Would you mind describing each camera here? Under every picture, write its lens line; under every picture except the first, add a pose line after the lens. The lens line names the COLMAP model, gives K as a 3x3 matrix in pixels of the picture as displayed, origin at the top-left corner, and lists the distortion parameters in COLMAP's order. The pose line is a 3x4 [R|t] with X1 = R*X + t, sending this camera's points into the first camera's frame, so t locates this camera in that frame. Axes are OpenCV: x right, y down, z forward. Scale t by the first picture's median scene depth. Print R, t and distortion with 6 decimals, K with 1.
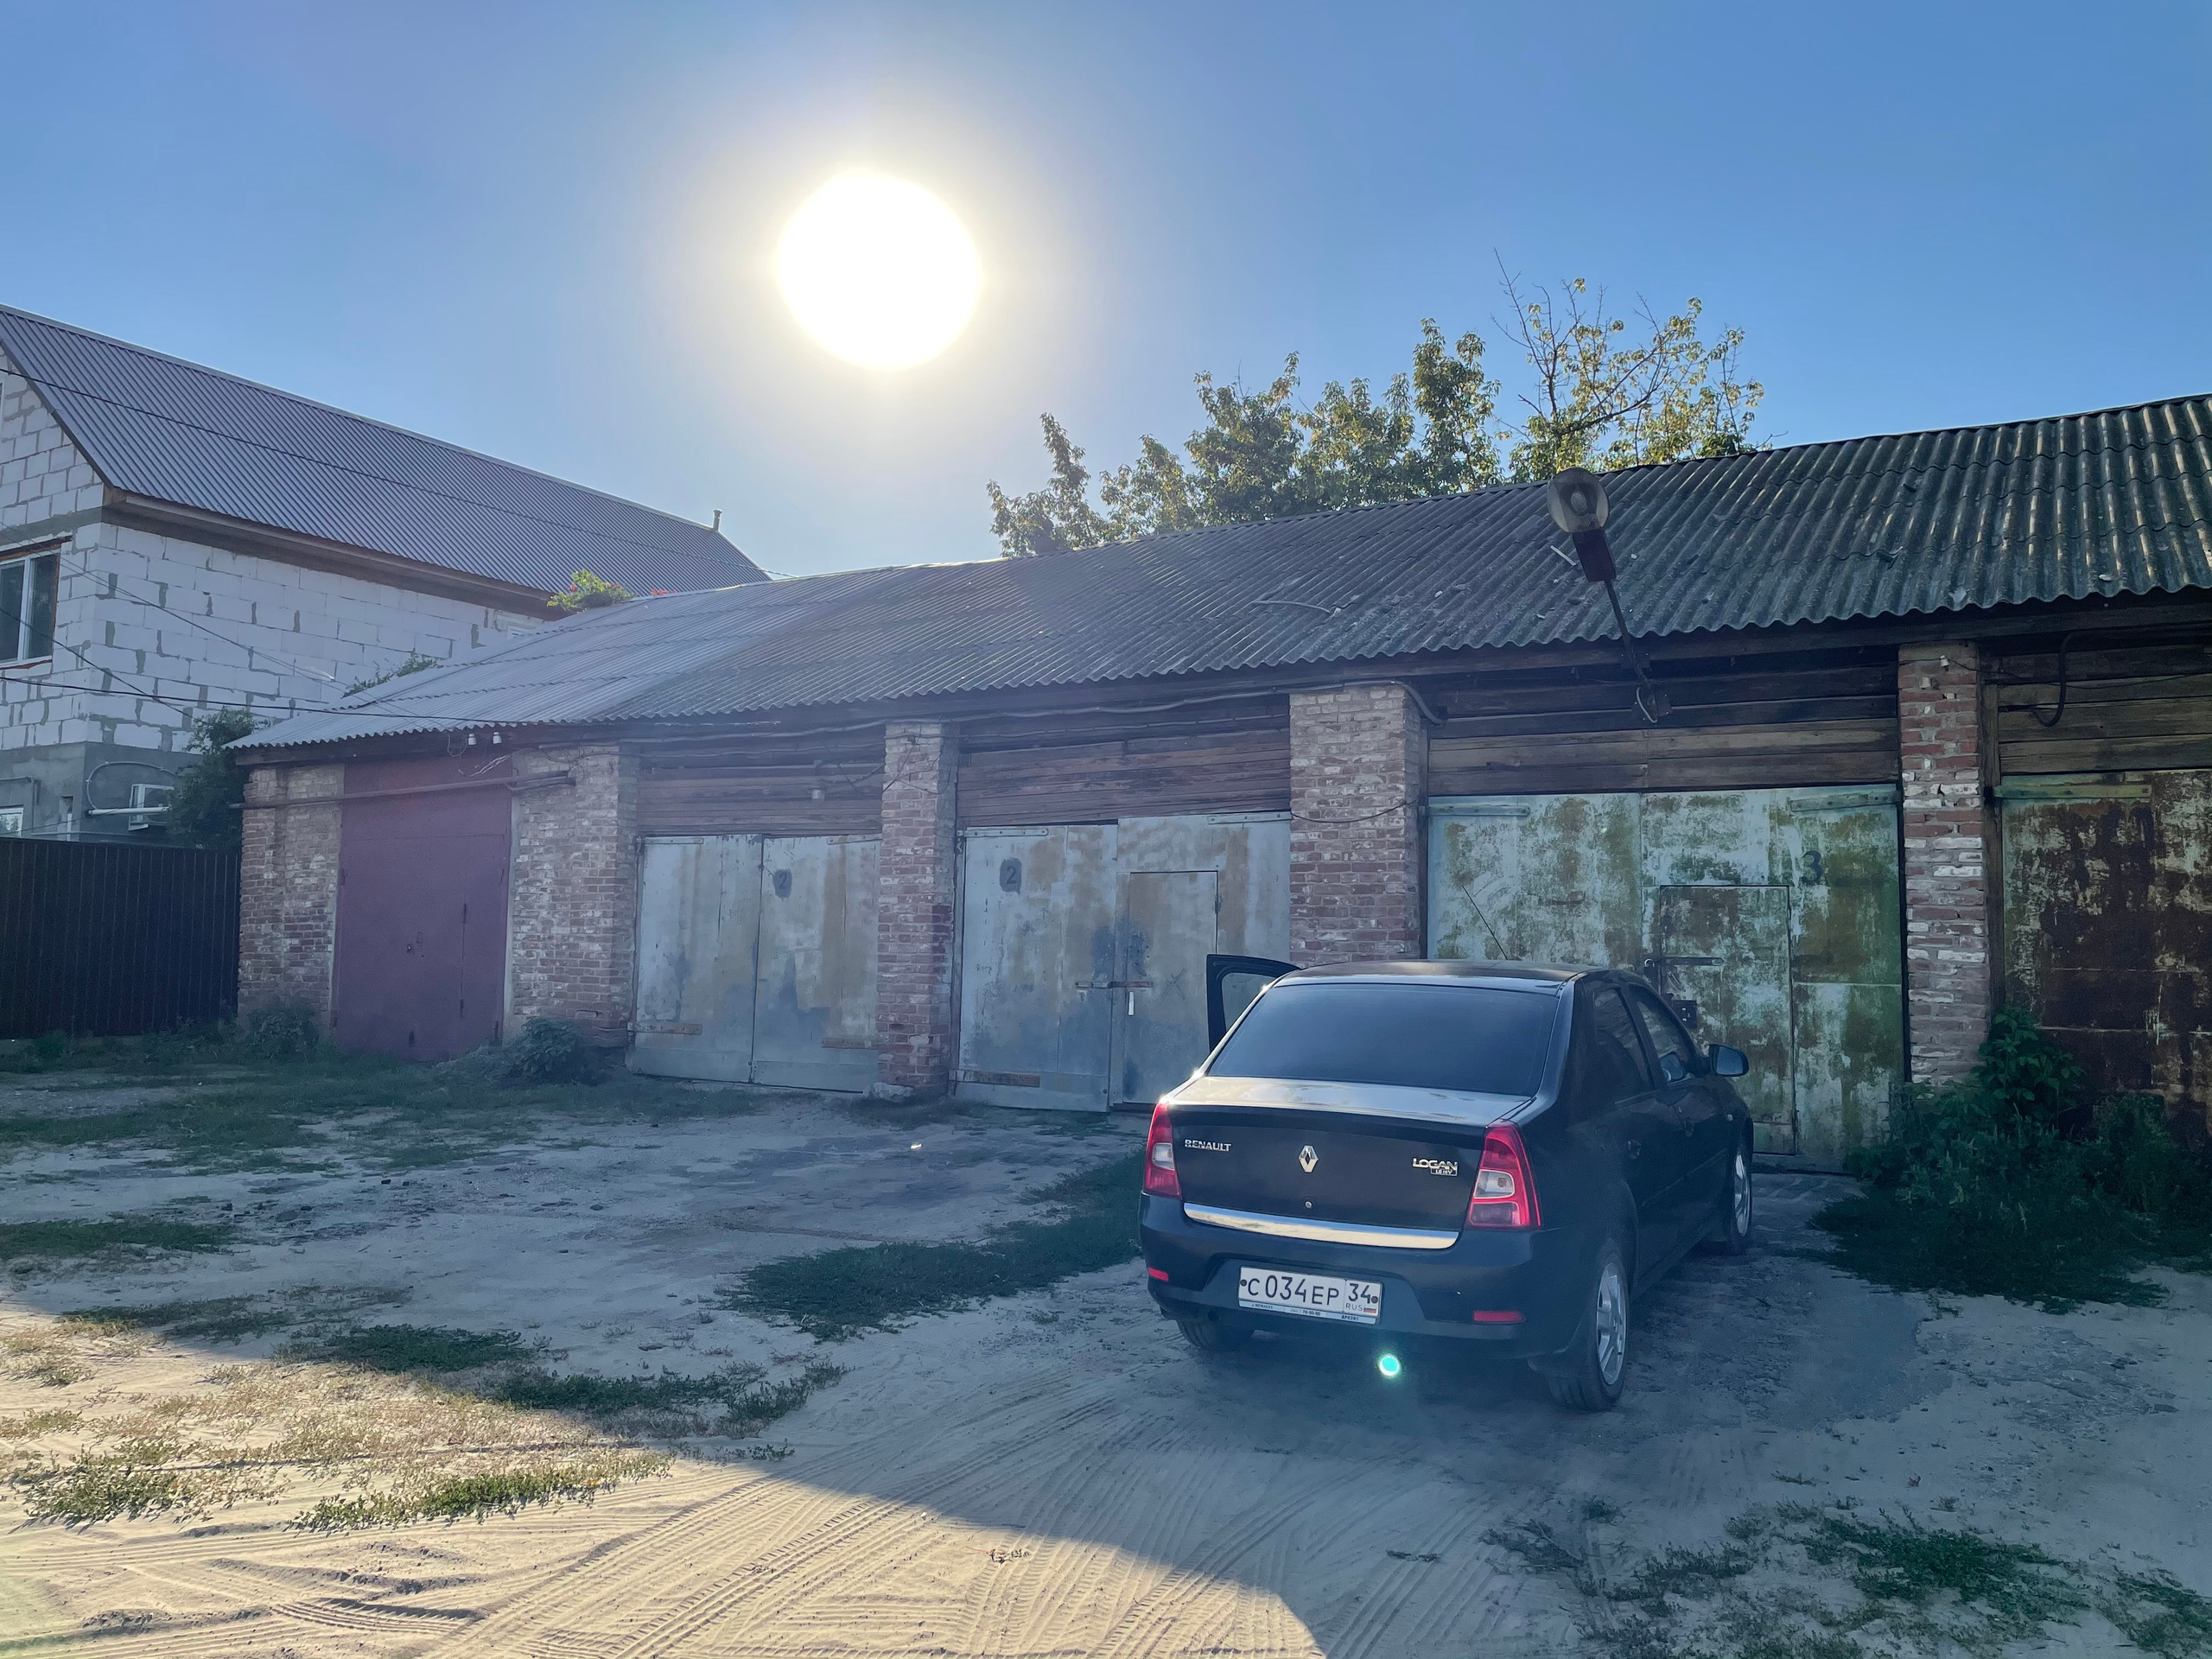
lens RADIAL K [[1662.9, 0, 1096.7], [0, 1662.9, 789.1], [0, 0, 1]] dist [0.095353, -0.121437]
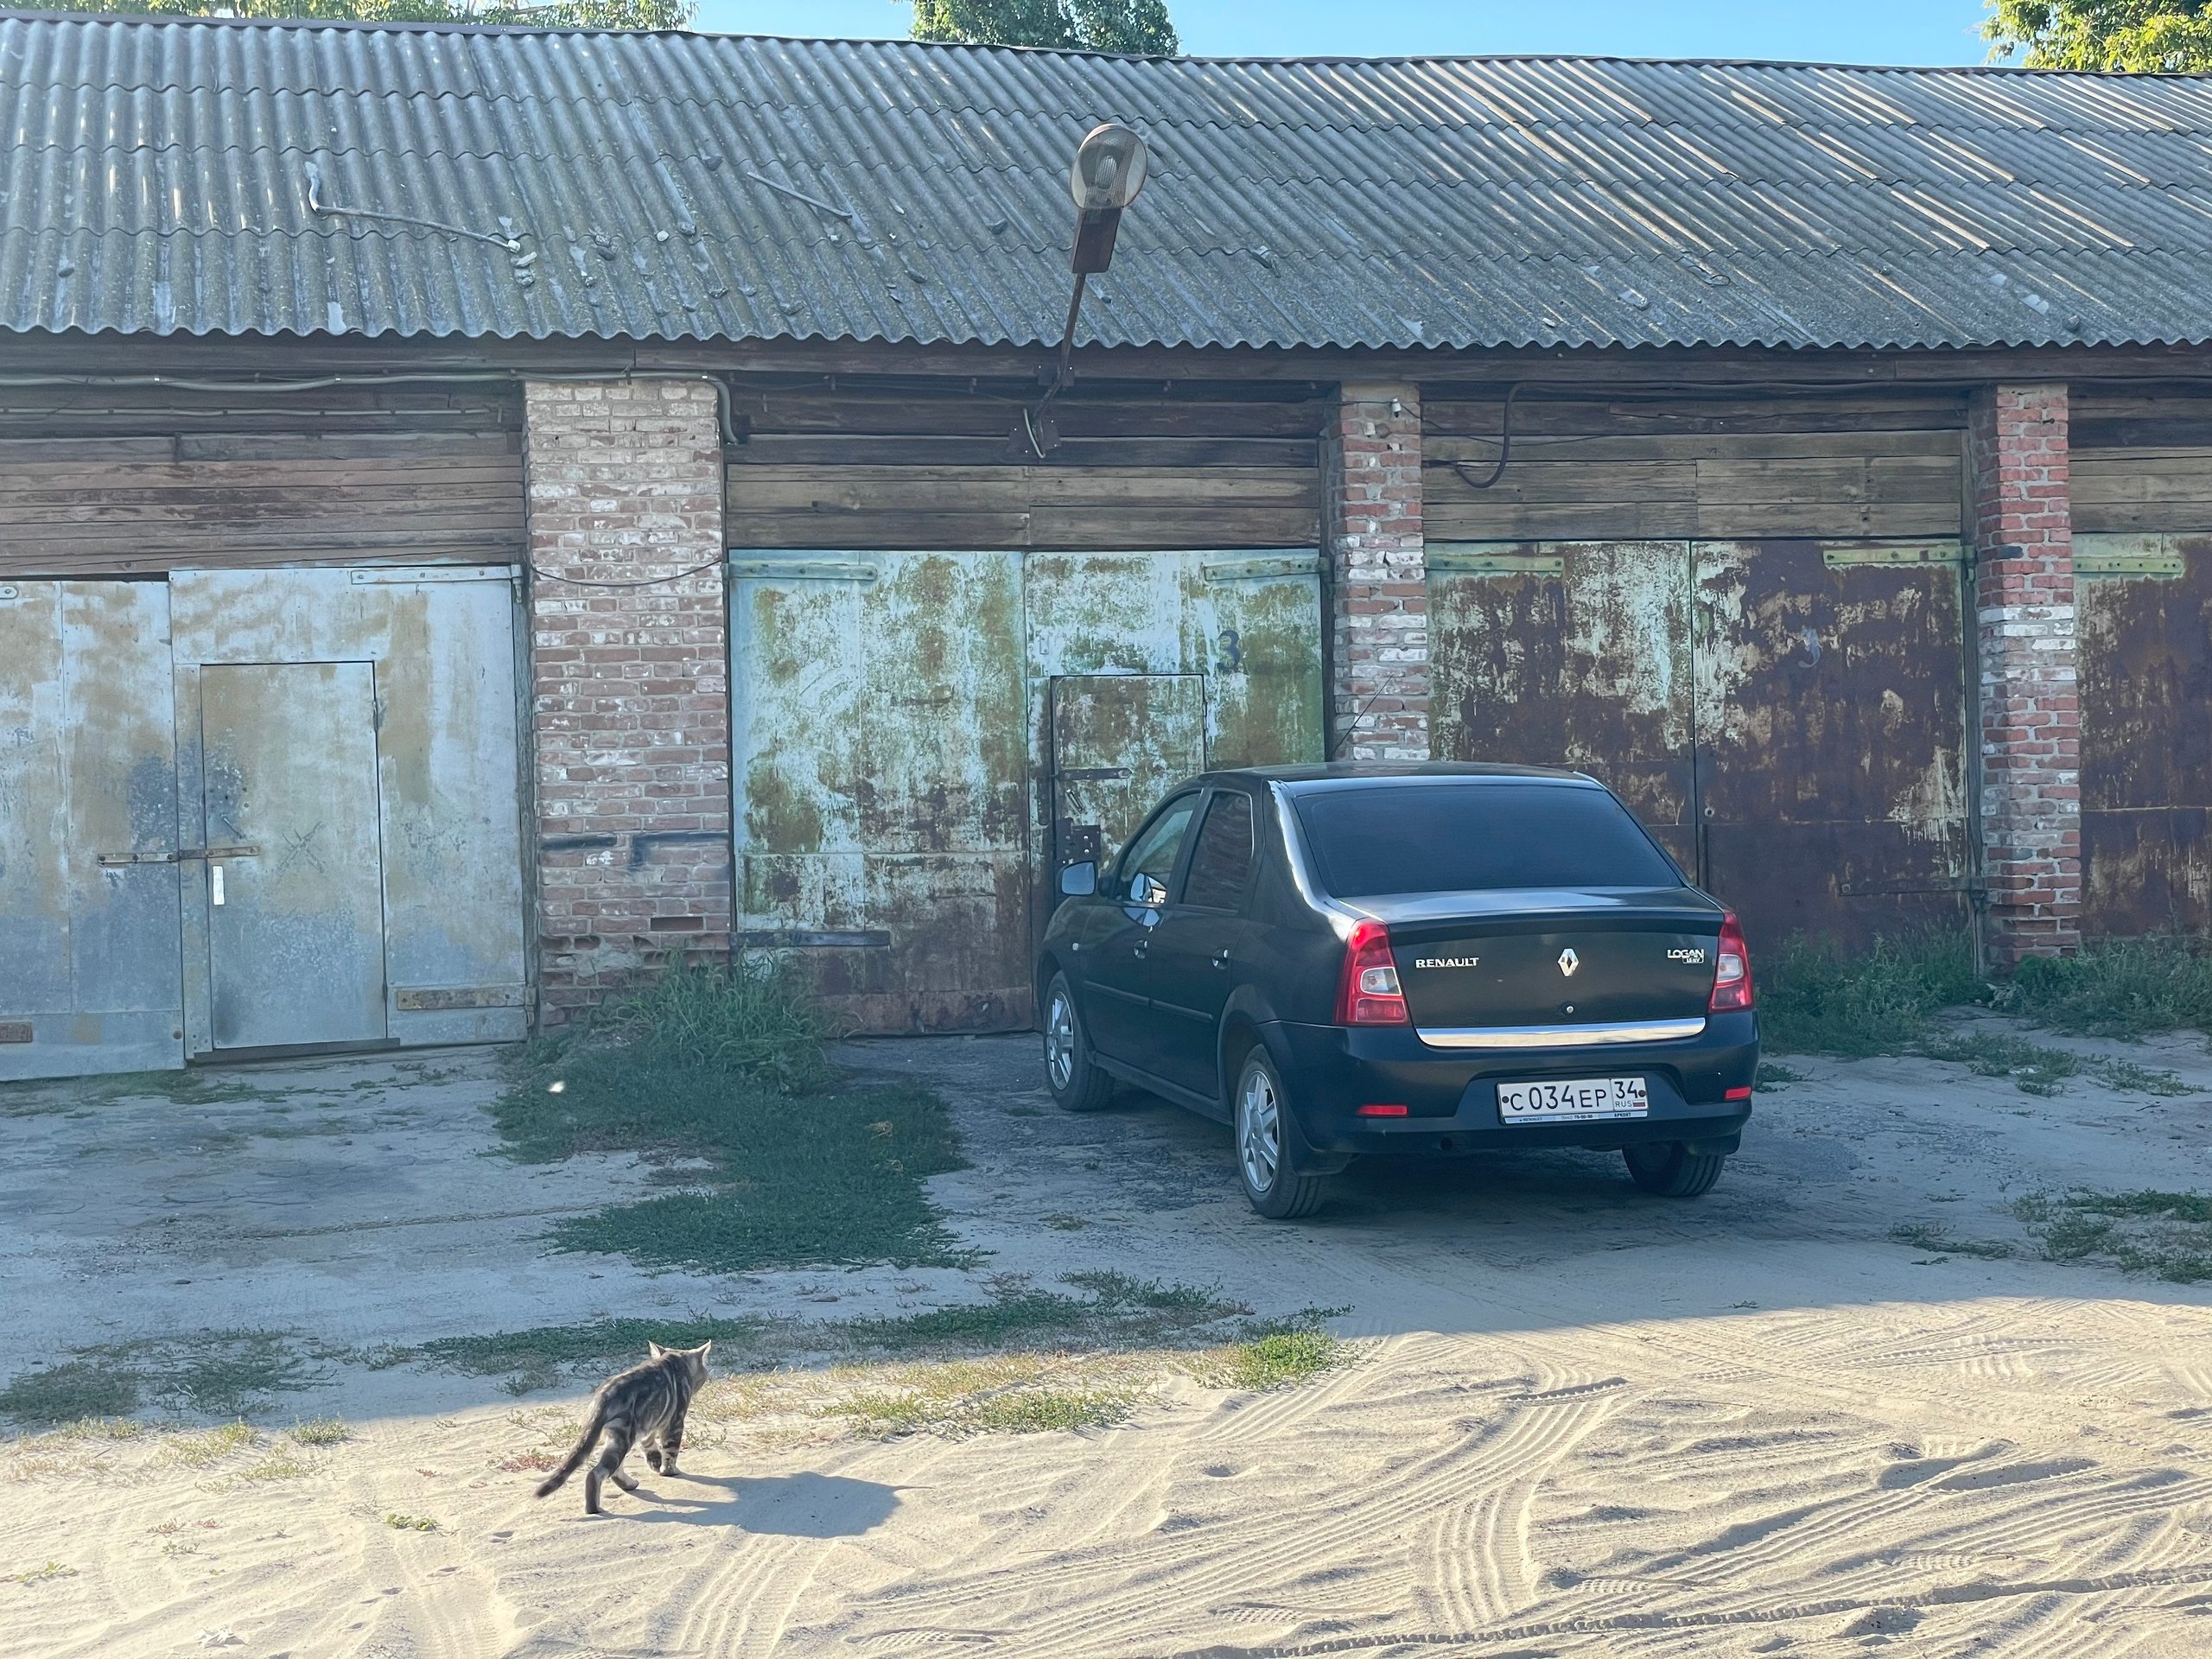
lens RADIAL K [[3289.5, 0, 1168.7], [0, 3289.5, 767.1], [0, 0, 1]] dist [0.085796, 0.000000]
pose [[0.703277, -0.029342, 0.710310, -0.671793], [-0.030236, 0.997009, 0.071122, -0.008400], [-0.710273, -0.071496, 0.700287, -0.071947]]
